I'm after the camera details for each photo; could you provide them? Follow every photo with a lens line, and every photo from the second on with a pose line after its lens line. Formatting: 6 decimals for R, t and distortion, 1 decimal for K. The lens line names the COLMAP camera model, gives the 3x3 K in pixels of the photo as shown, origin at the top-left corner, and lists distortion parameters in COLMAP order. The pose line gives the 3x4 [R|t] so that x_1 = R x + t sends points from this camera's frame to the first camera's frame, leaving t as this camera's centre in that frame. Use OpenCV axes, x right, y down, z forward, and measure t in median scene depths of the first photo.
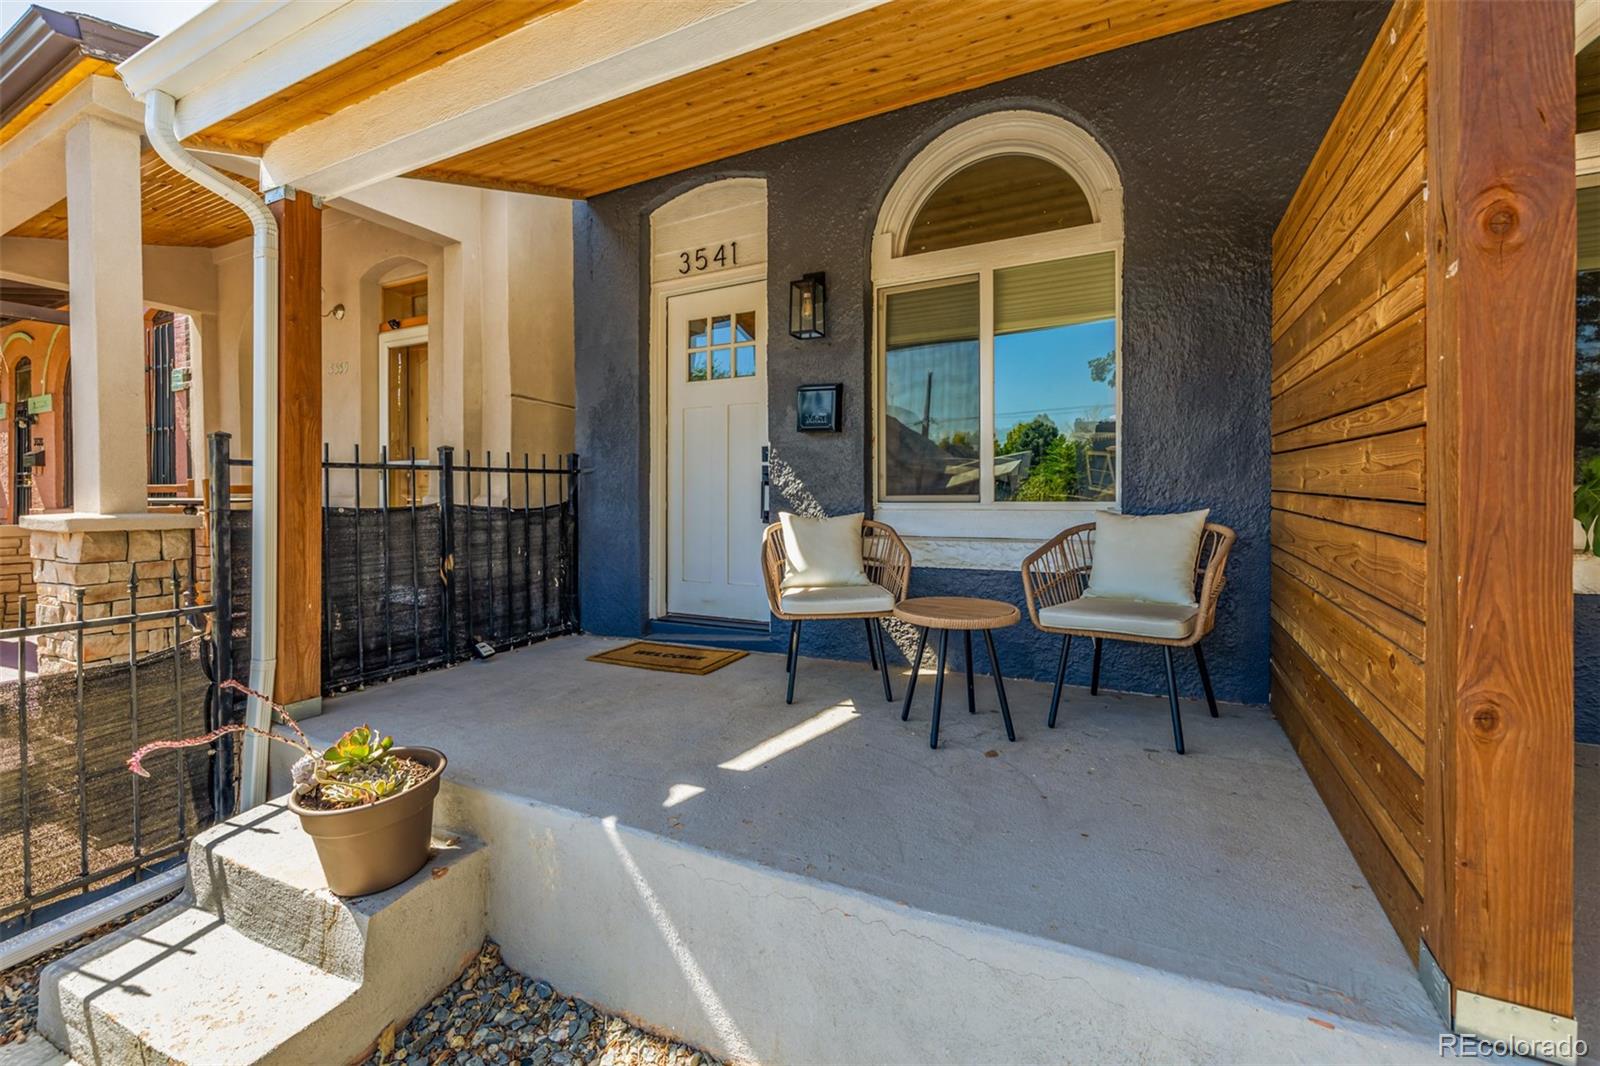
lens RADIAL K [[692.2, 0, 804.6], [0, 692.2, 509.2], [0, 0, 1]] dist [0.000319, -0.000158]
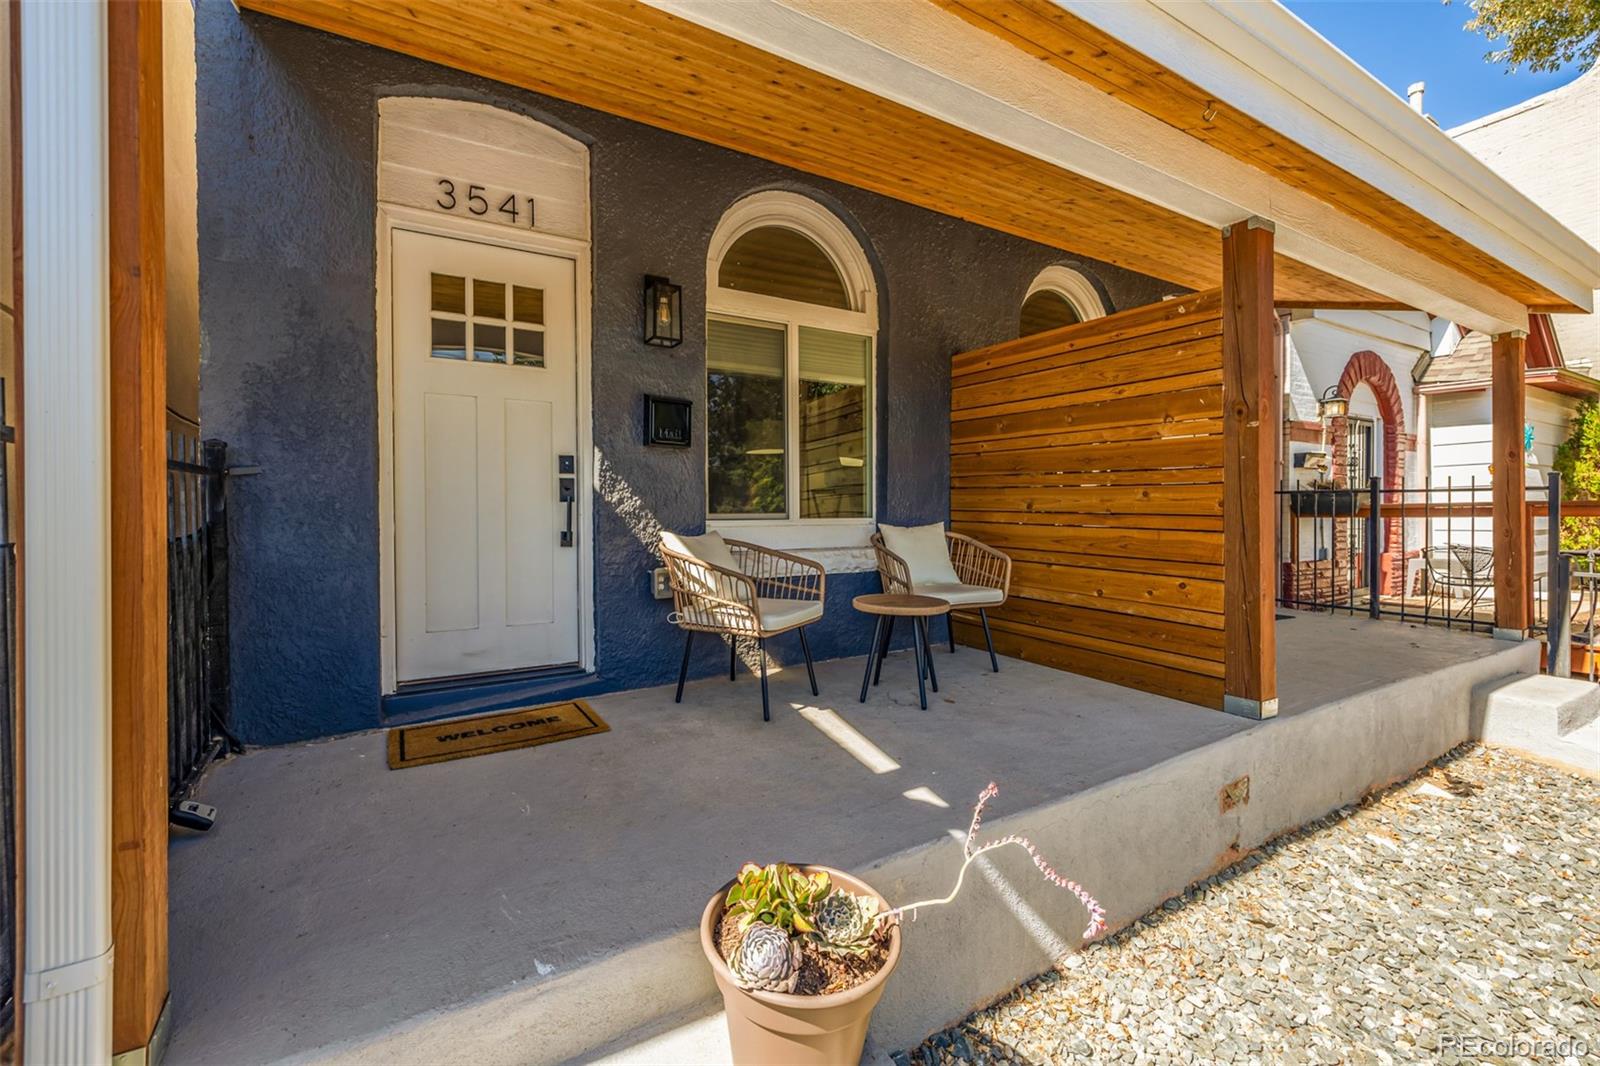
lens RADIAL K [[667.5, 0, 800.7], [0, 667.5, 526.5], [0, 0, 1]] dist [-0.000275, -0.000090]
pose [[0.526407, -0.016053, 0.850081, -0.668107], [0.019037, 0.999794, 0.007091, -0.004995], [-0.850019, 0.012450, 0.526604, 0.367049]]
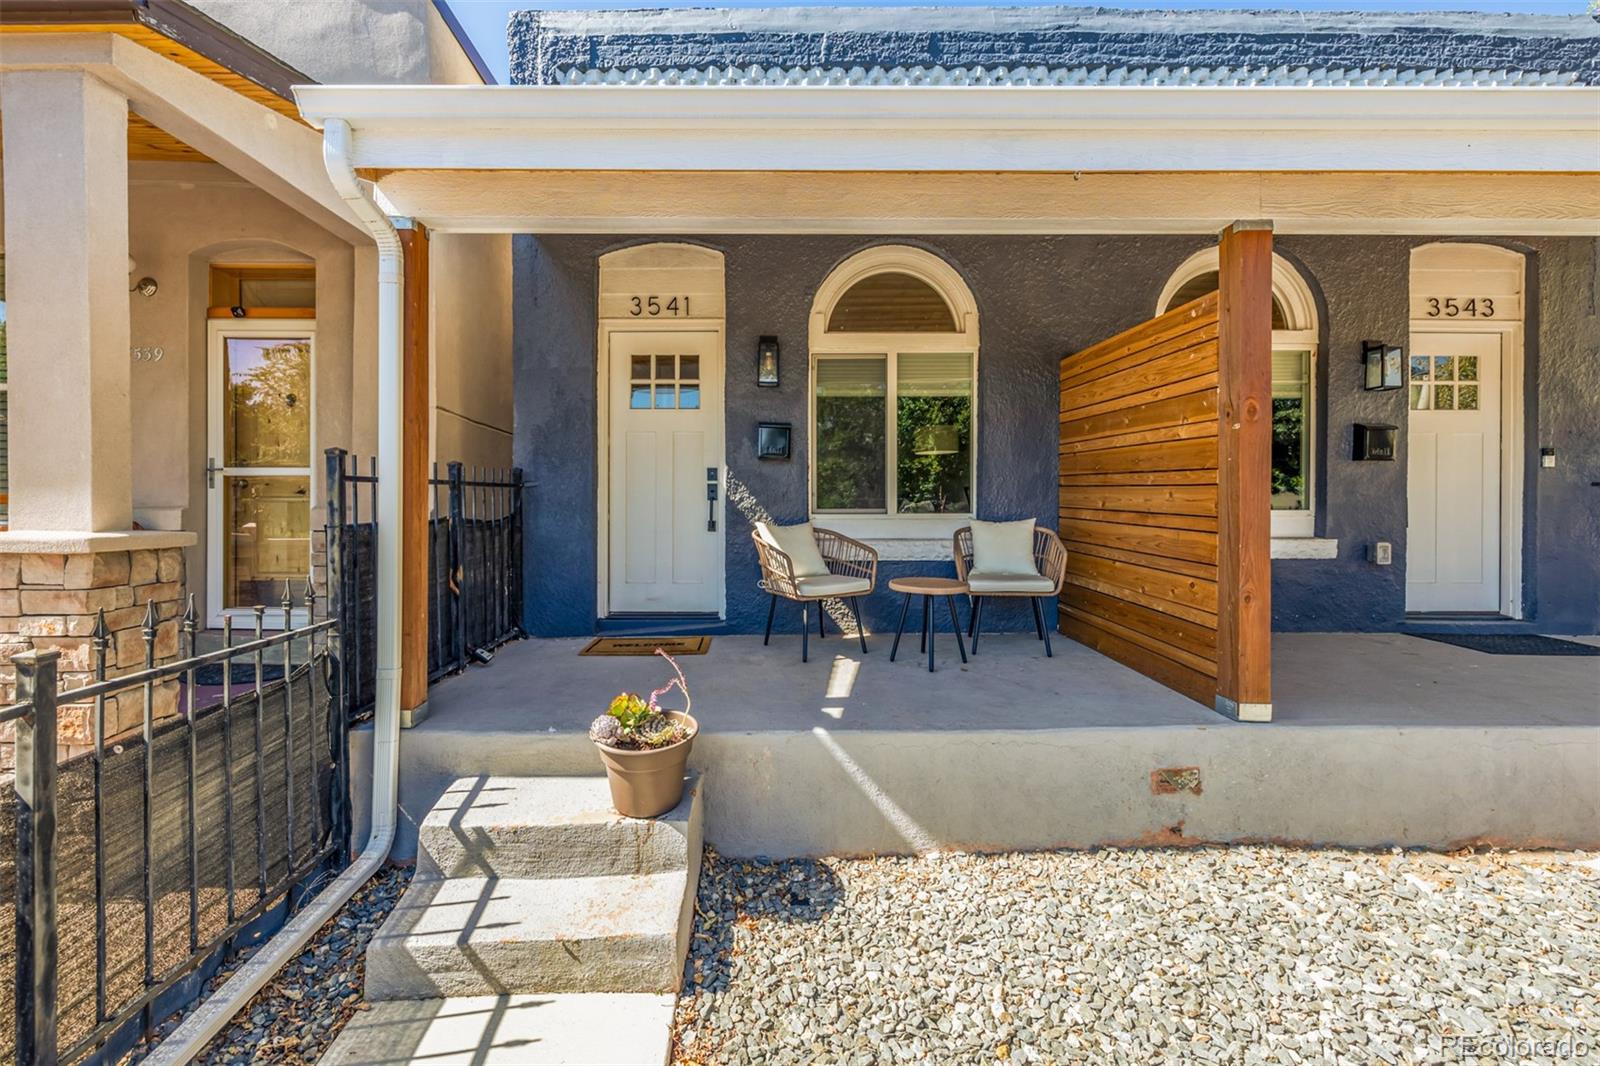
lens RADIAL K [[689.1, 0, 796.6], [0, 689.1, 519.3], [0, 0, 1]] dist [0.000885, 0.000123]
pose [[0.878837, -0.007724, 0.477061, -0.562288], [0.005601, 0.999967, 0.005872, -0.007638], [-0.477090, -0.002489, 0.878851, -0.154554]]
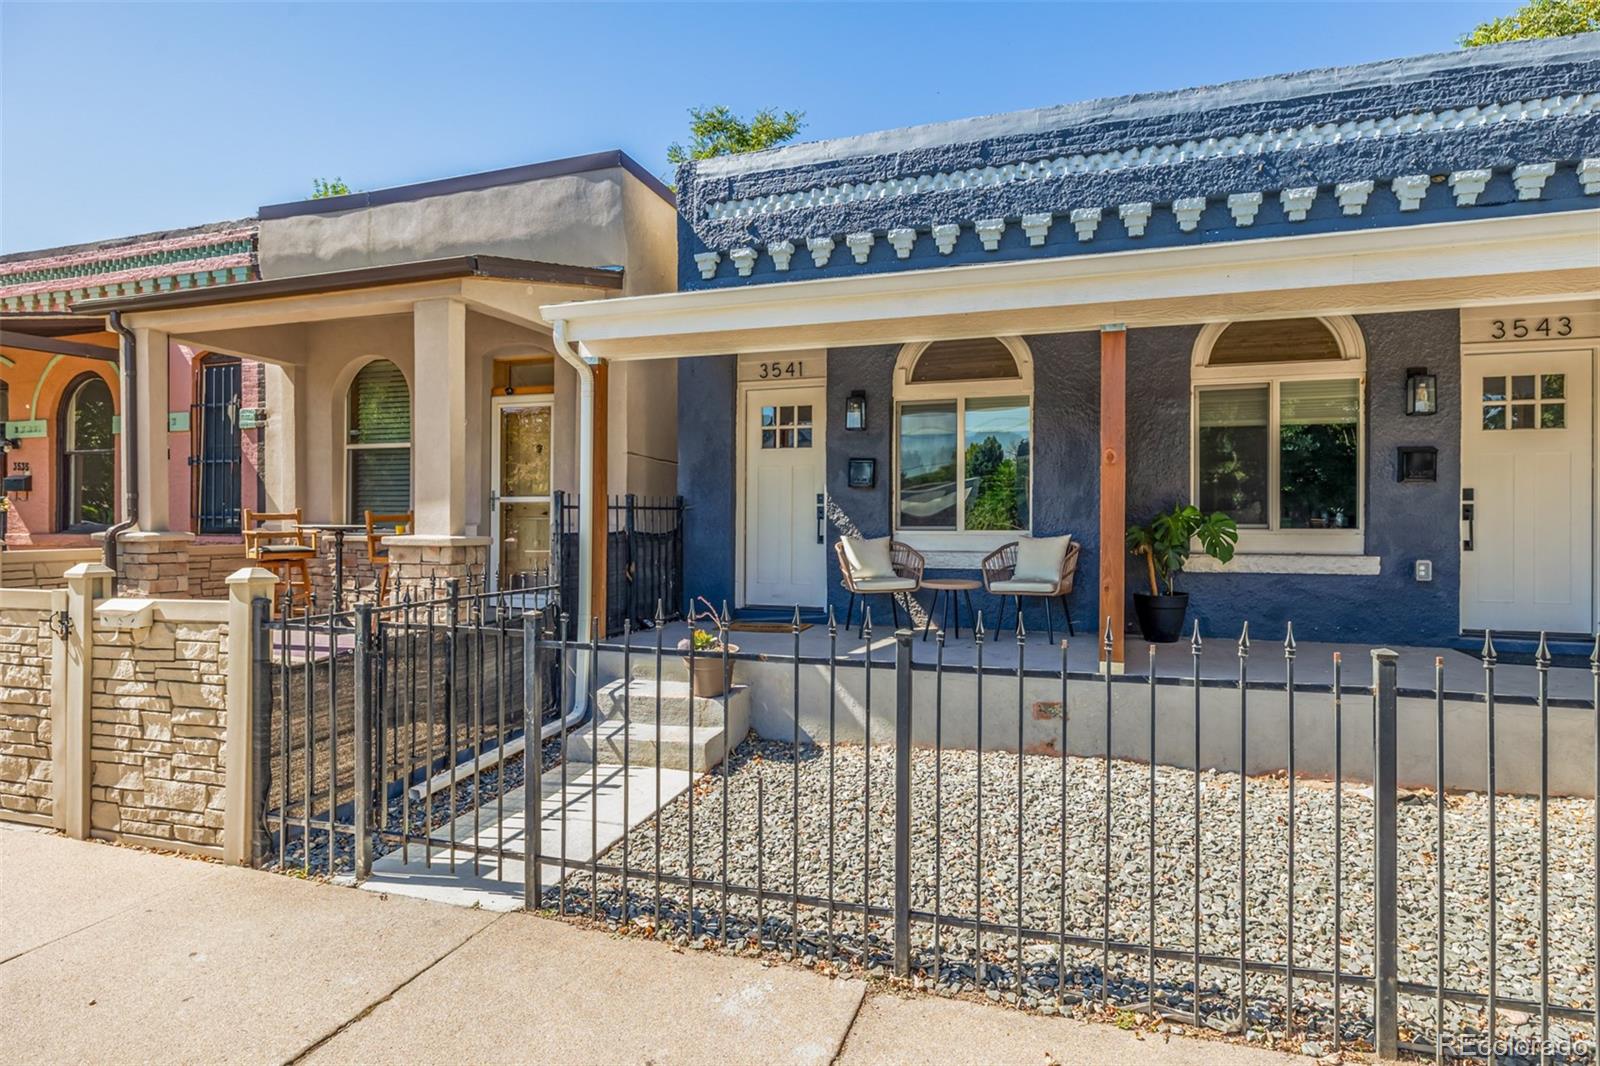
lens RADIAL K [[912.0, 0, 848.4], [0, 912.0, 547.0], [0, 0, 1]] dist [-0.003621, 0.000065]
pose [[0.981925, 0.000308, 0.189271, -0.423927], [-0.001834, 0.999967, 0.007884, 0.013100], [-0.189262, -0.008088, 0.981893, -1.136105]]
